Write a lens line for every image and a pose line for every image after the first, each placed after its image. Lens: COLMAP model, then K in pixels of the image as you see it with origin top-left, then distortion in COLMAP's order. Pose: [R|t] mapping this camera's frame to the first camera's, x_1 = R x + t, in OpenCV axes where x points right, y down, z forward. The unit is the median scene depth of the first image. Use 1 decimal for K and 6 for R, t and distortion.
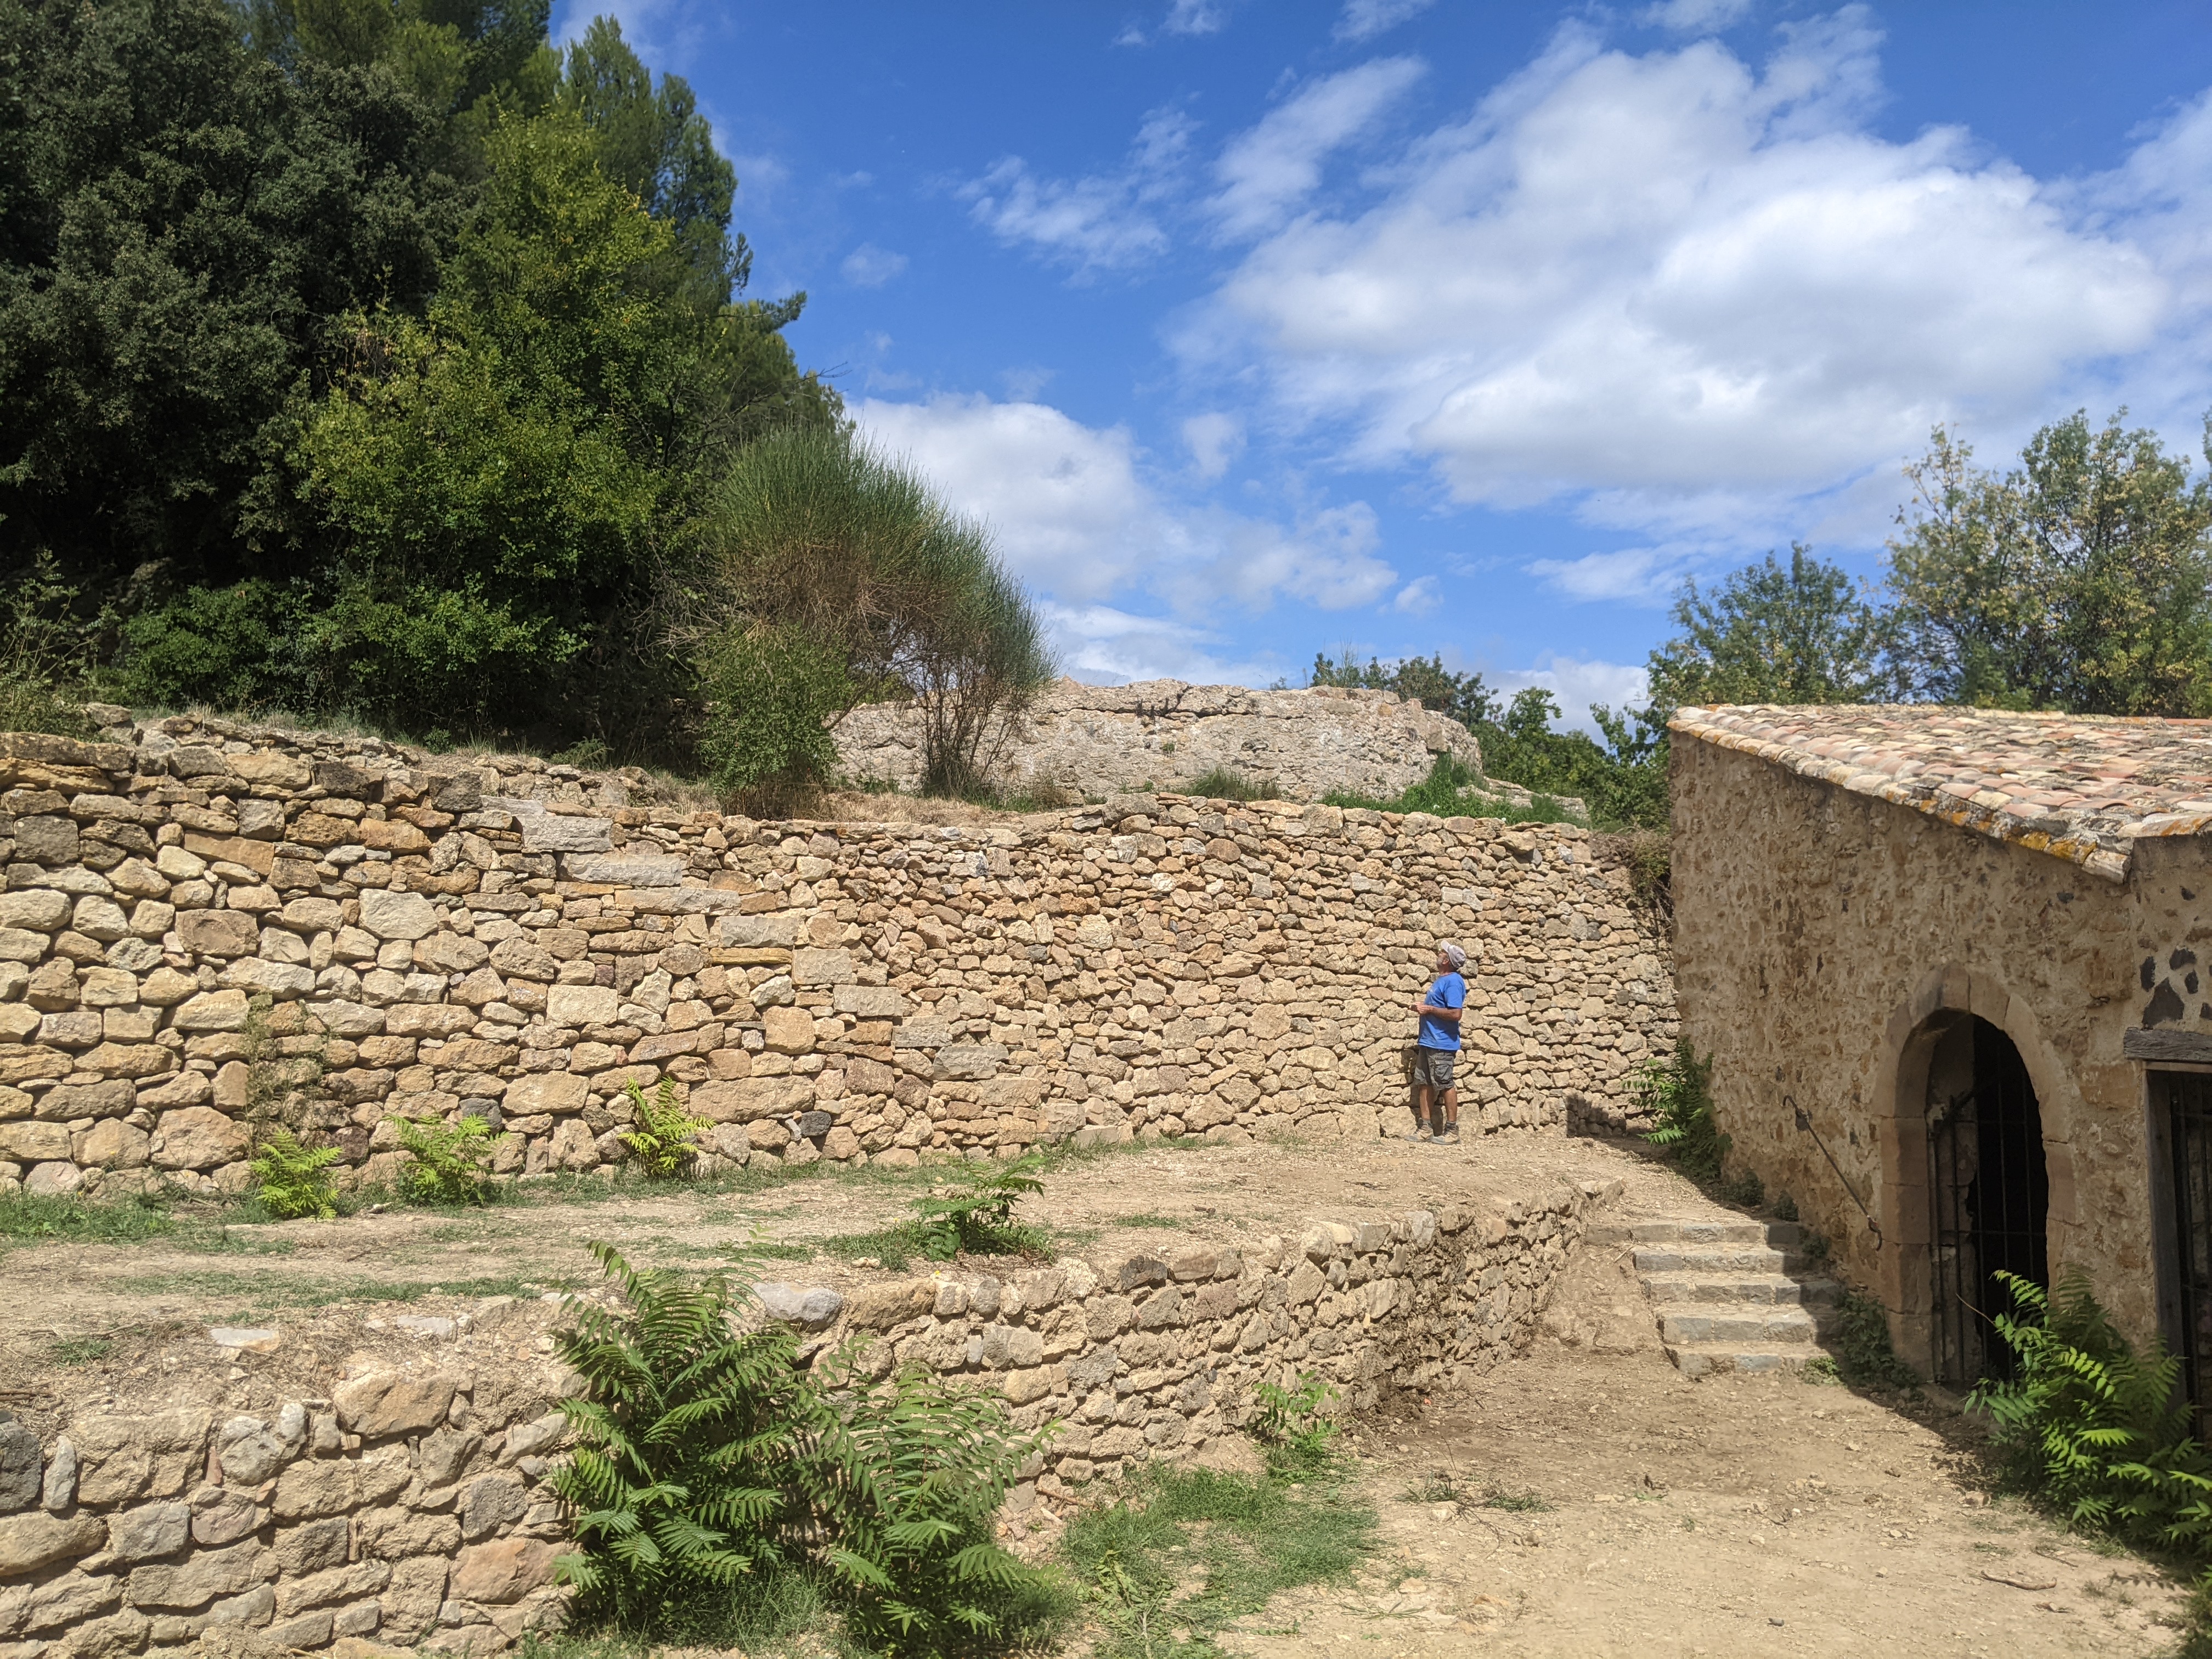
lens RADIAL K [[1759.4, 0, 1100.8], [0, 1759.4, 825.2], [0, 0, 1]] dist [0.176771, -0.359967]
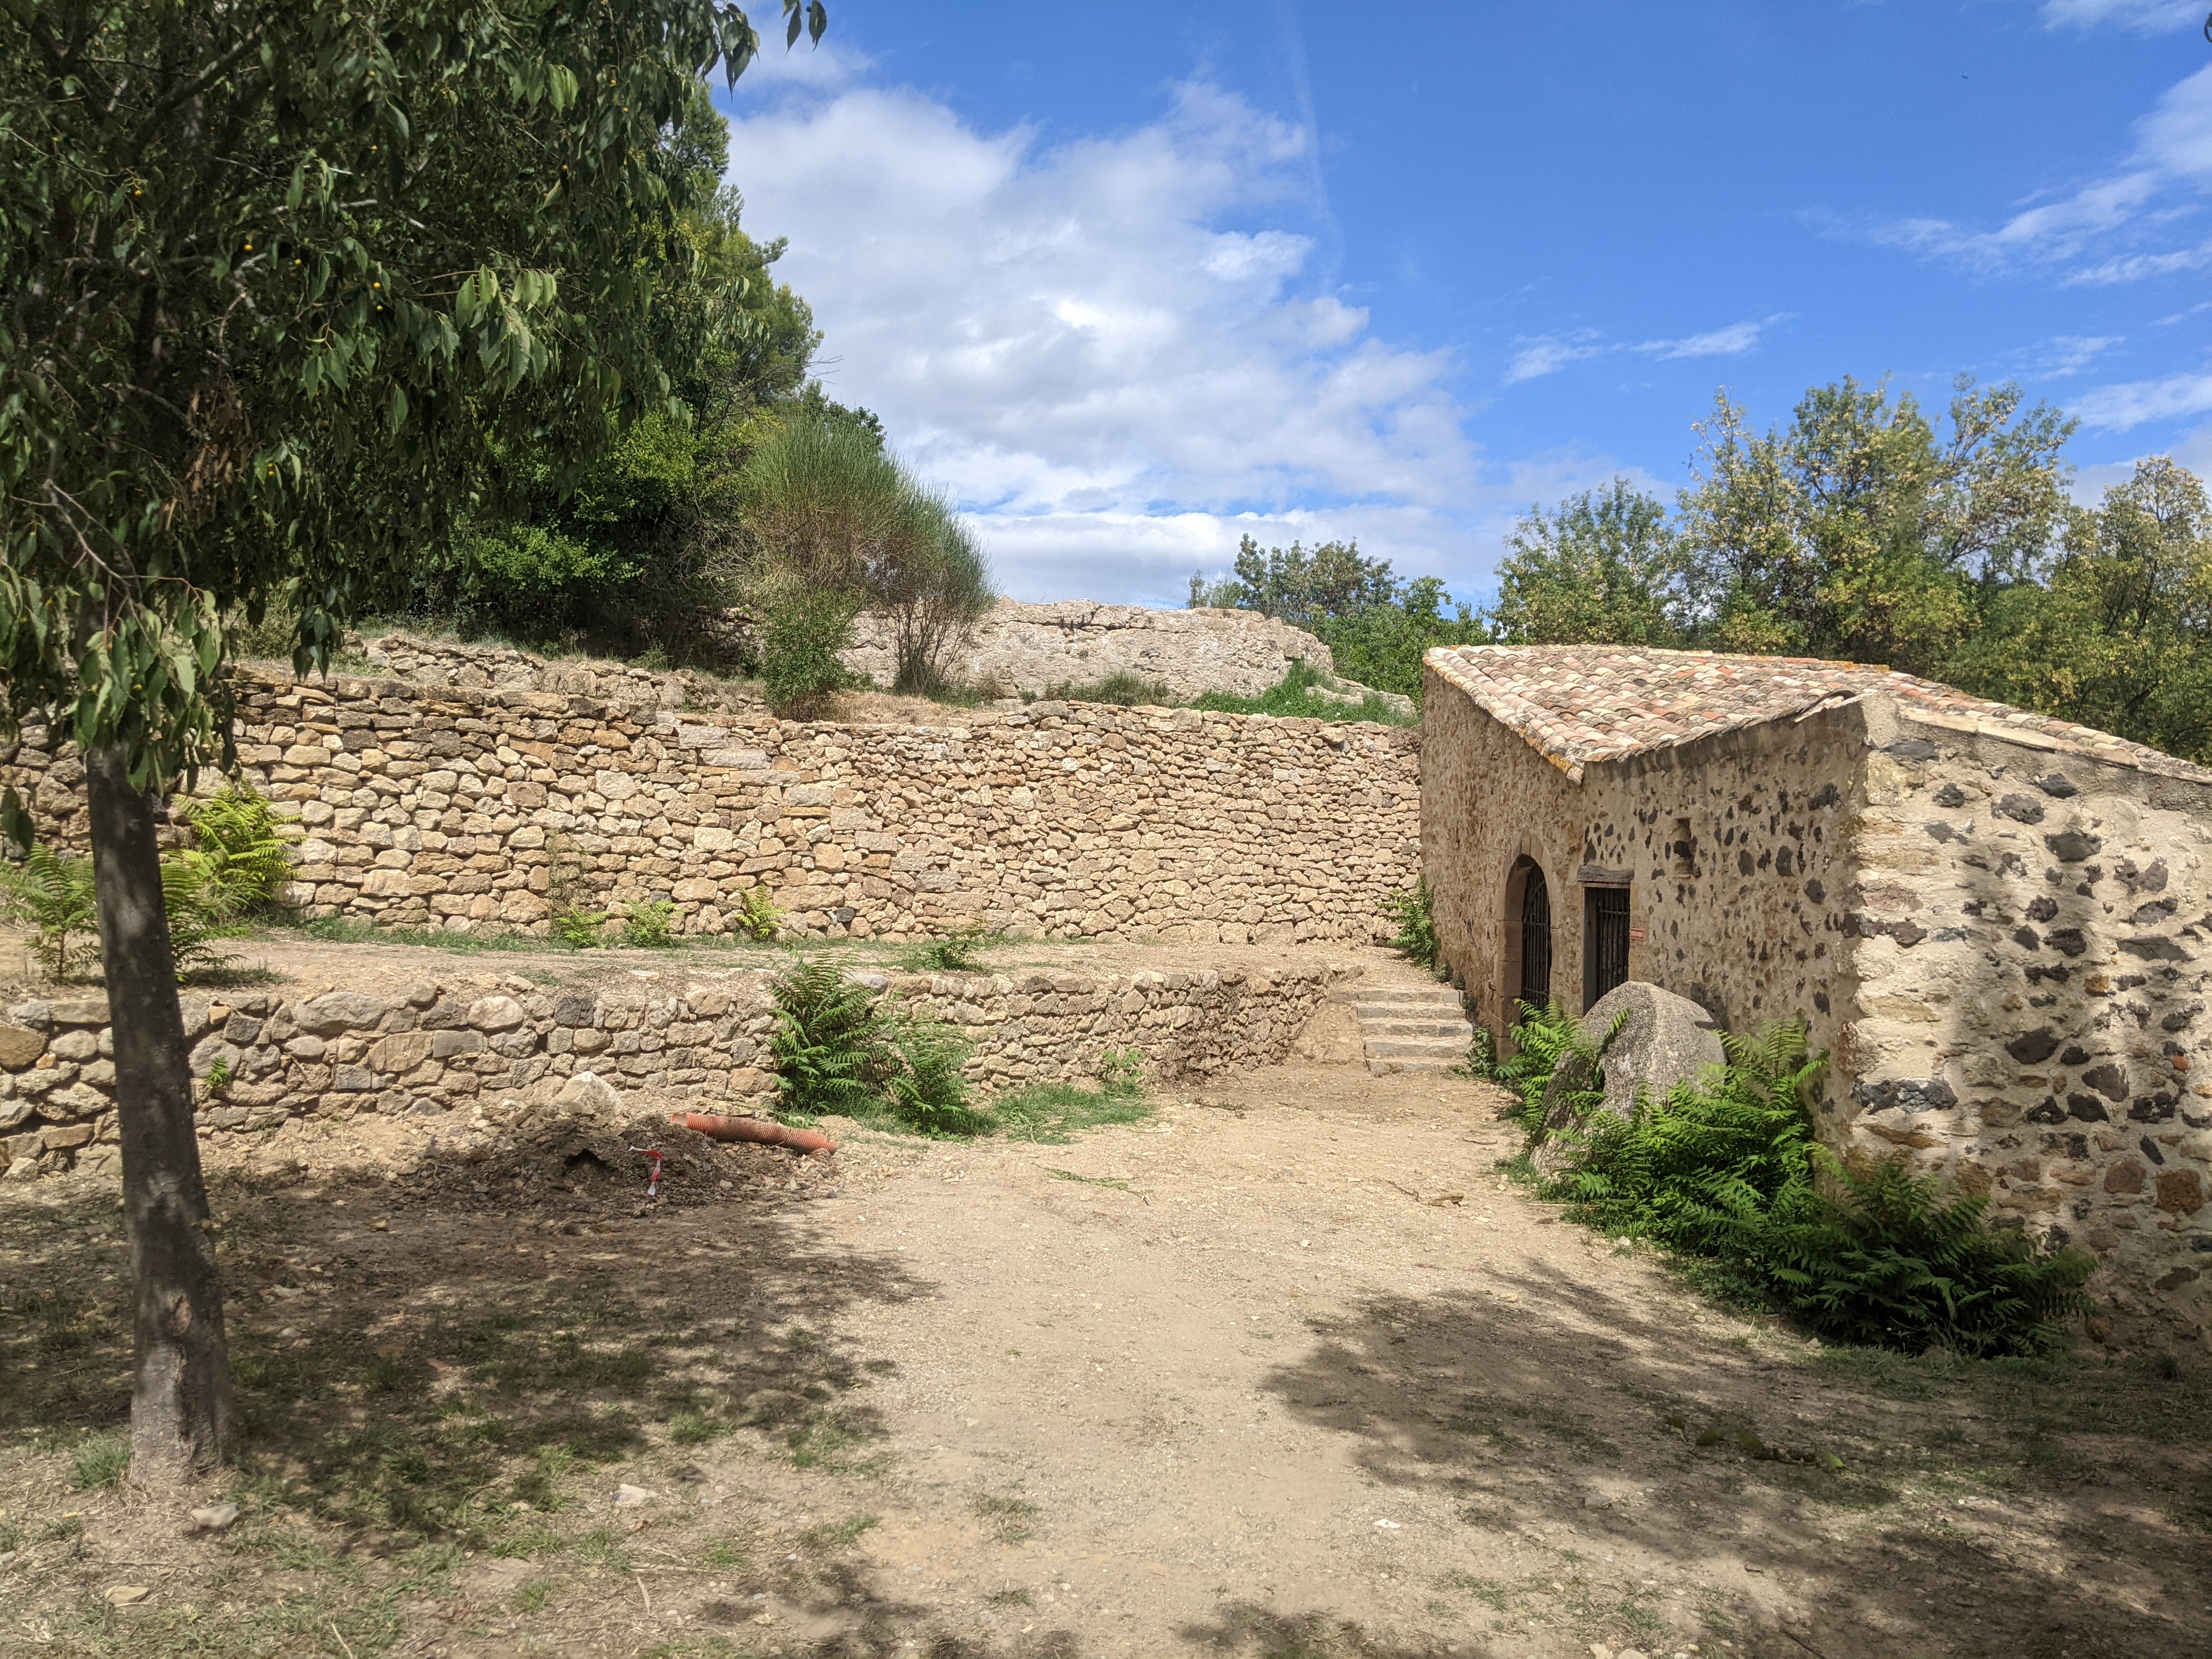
lens RADIAL K [[1775.4, 0, 1125.7], [0, 1775.4, 829.4], [0, 0, 1]] dist [0.201088, -0.294999]
pose [[0.998678, 0.016484, 0.048683, 0.011873], [-0.020549, 0.996234, 0.084235, -0.040297], [-0.047111, -0.085124, 0.995256, -0.479335]]
